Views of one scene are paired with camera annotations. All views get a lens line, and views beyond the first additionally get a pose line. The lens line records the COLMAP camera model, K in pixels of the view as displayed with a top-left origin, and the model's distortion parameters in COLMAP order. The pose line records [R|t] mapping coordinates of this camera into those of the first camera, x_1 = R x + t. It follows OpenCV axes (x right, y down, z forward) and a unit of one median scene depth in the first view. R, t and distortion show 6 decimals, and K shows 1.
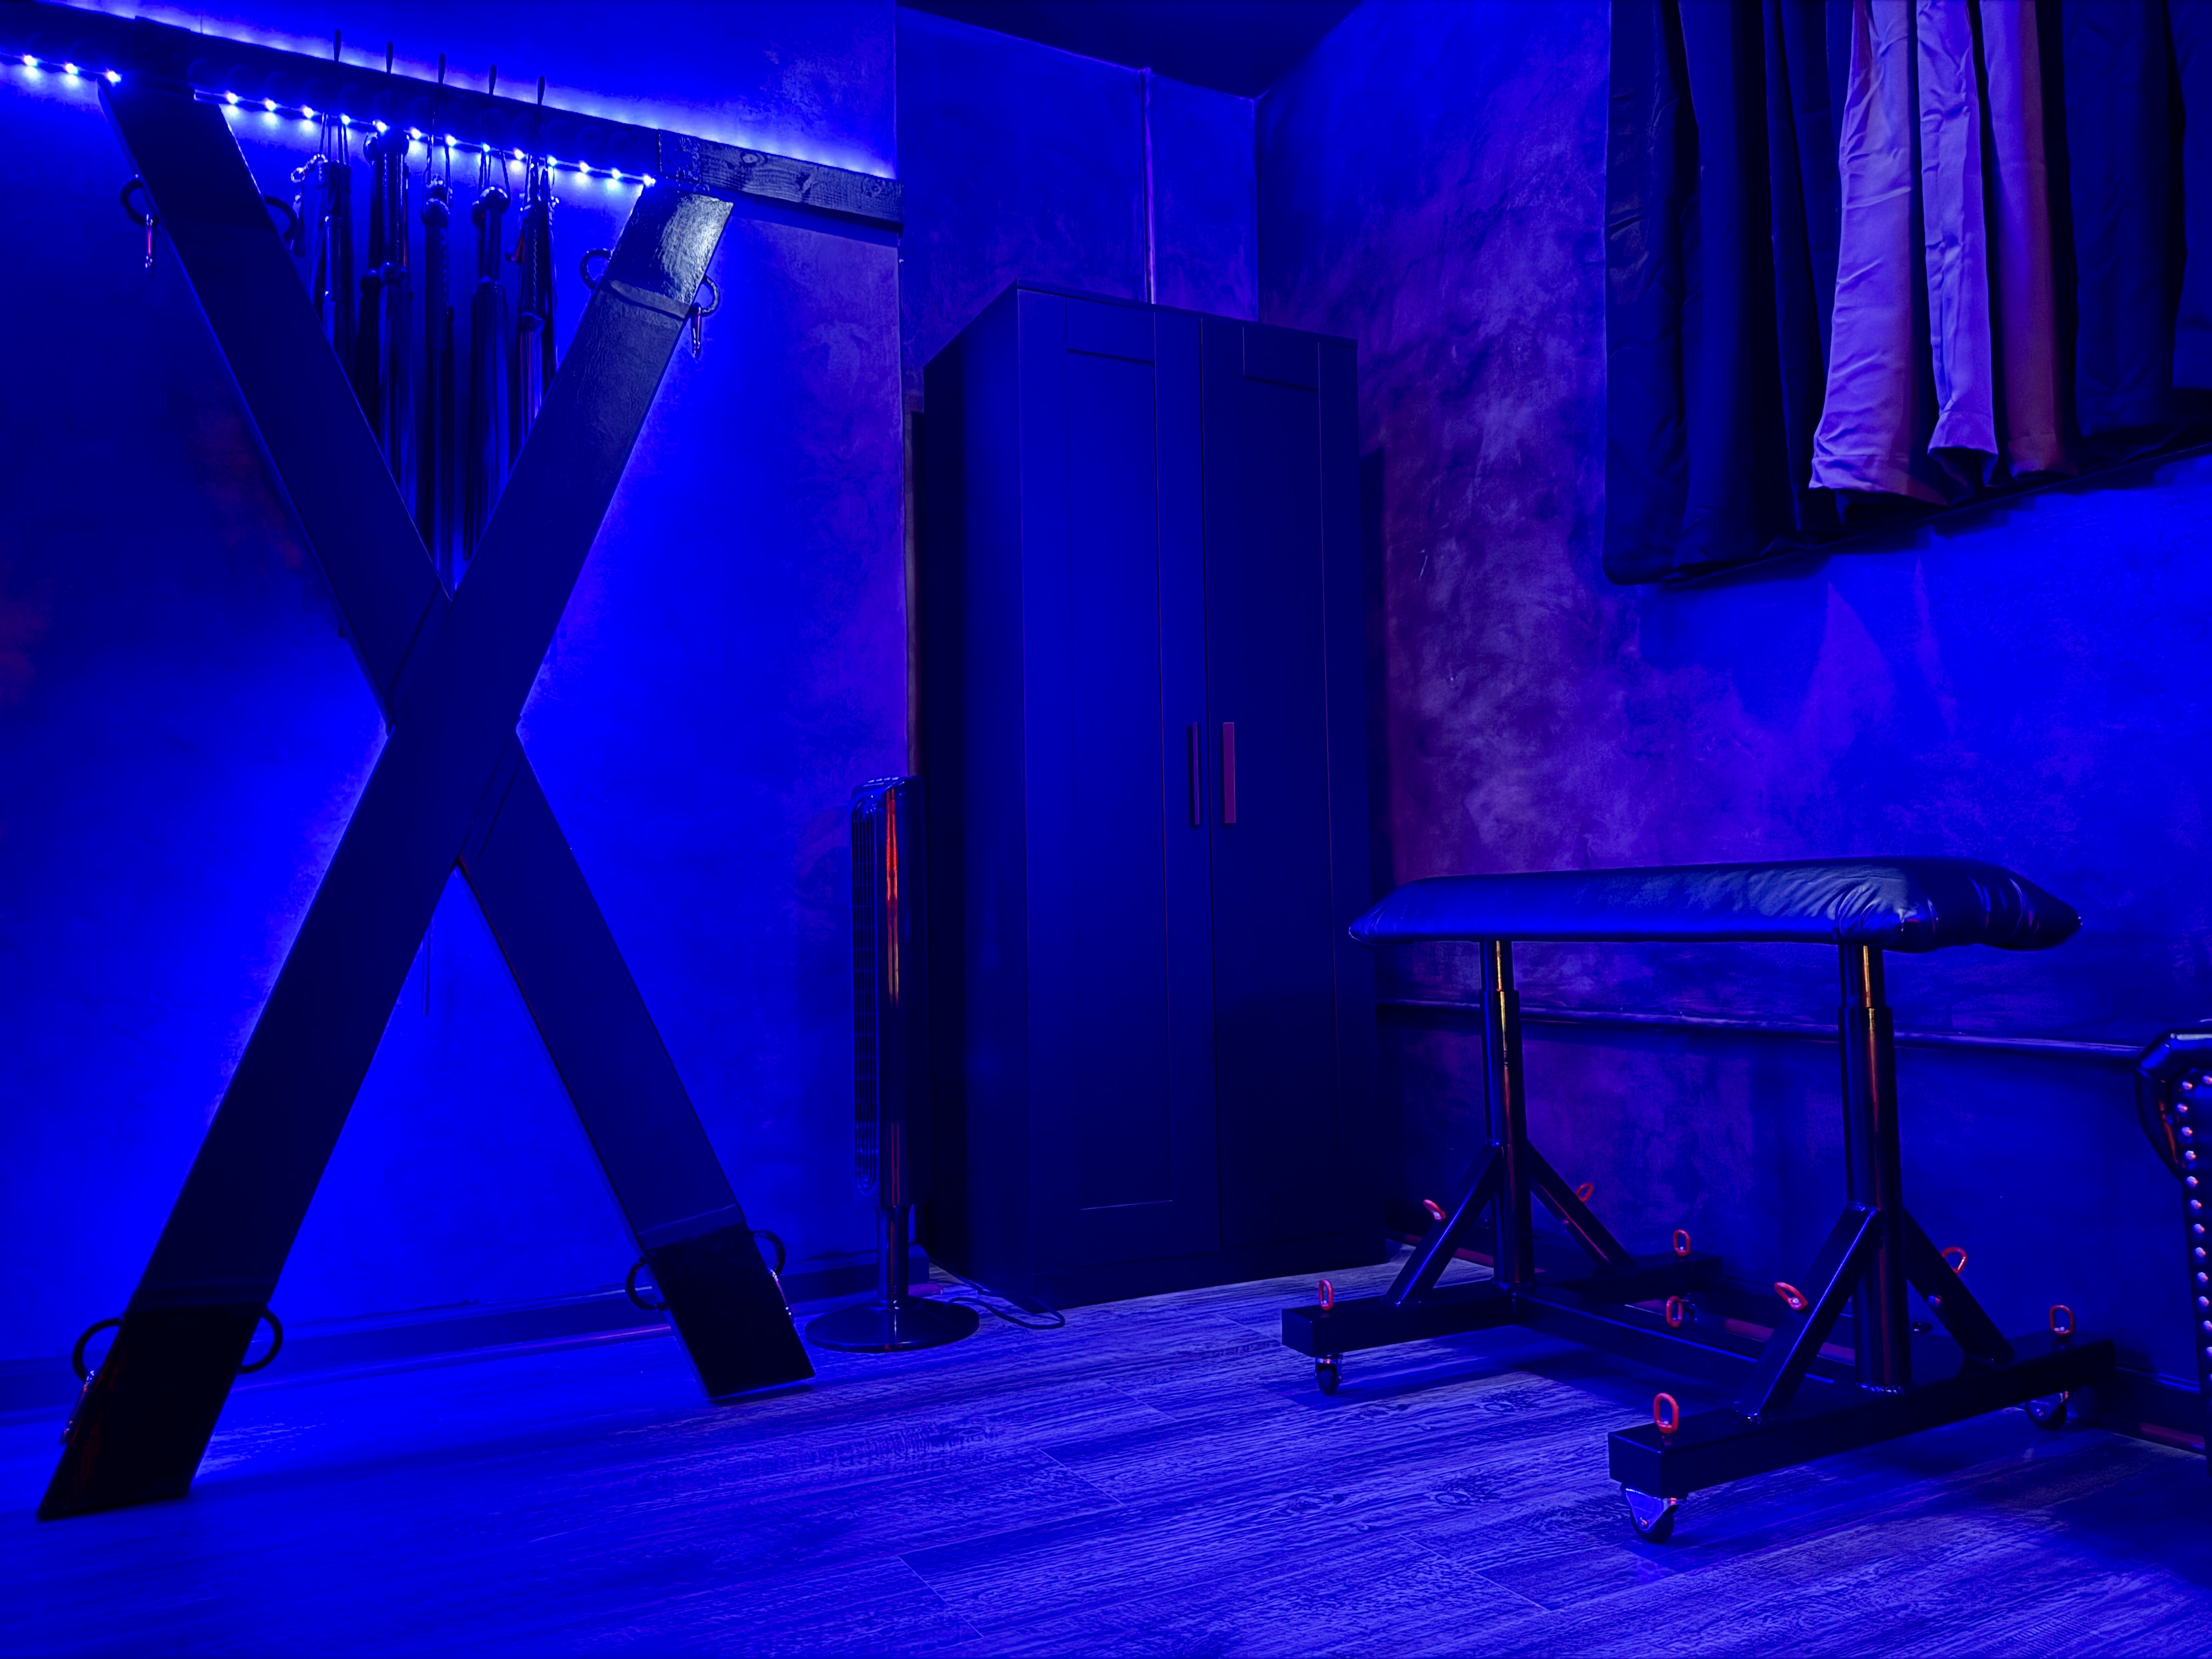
lens RADIAL K [[1541.4, 0, 1091.3], [0, 1541.4, 822.9], [0, 0, 1]] dist [0.053593, -0.070761]
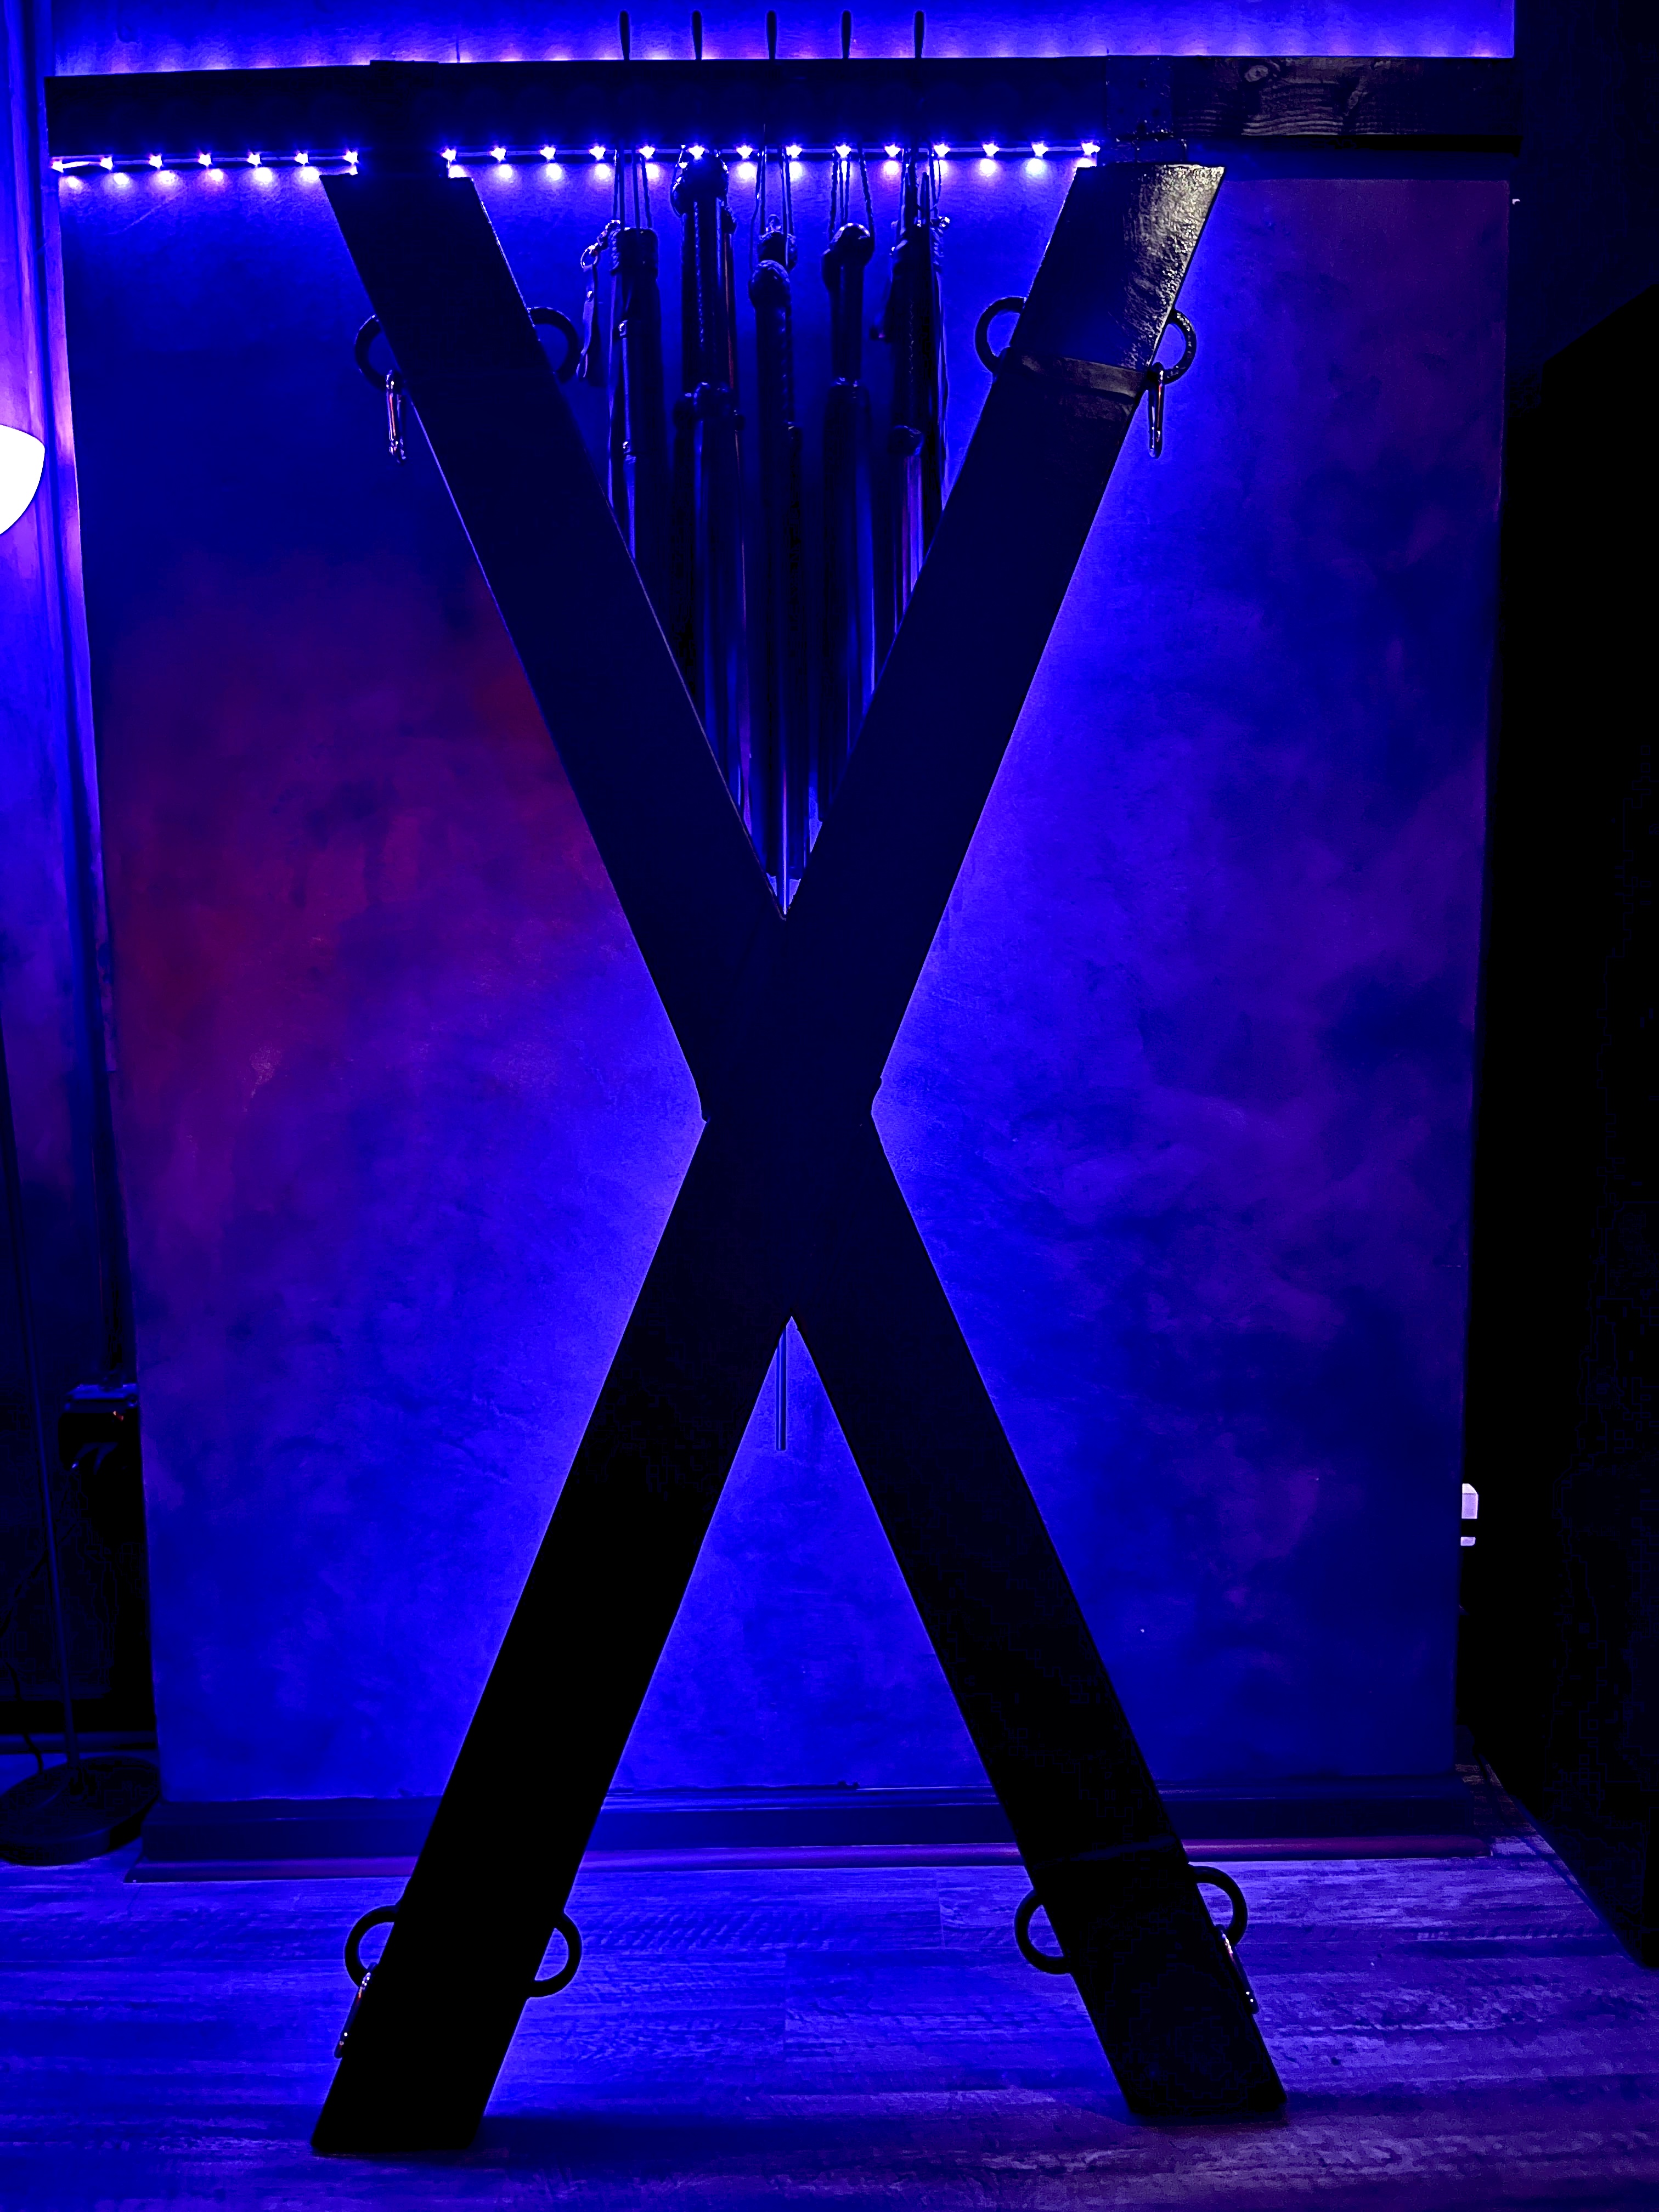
lens RADIAL K [[1683.7, 0, 846.6], [0, 1683.7, 1111.3], [0, 0, 1]] dist [0.049607, -0.053927]
pose [[0.890690, 0.074208, -0.448514, -0.042381], [0.021813, 0.978475, 0.205211, -0.191518], [0.454088, -0.192563, 0.869899, 0.314826]]
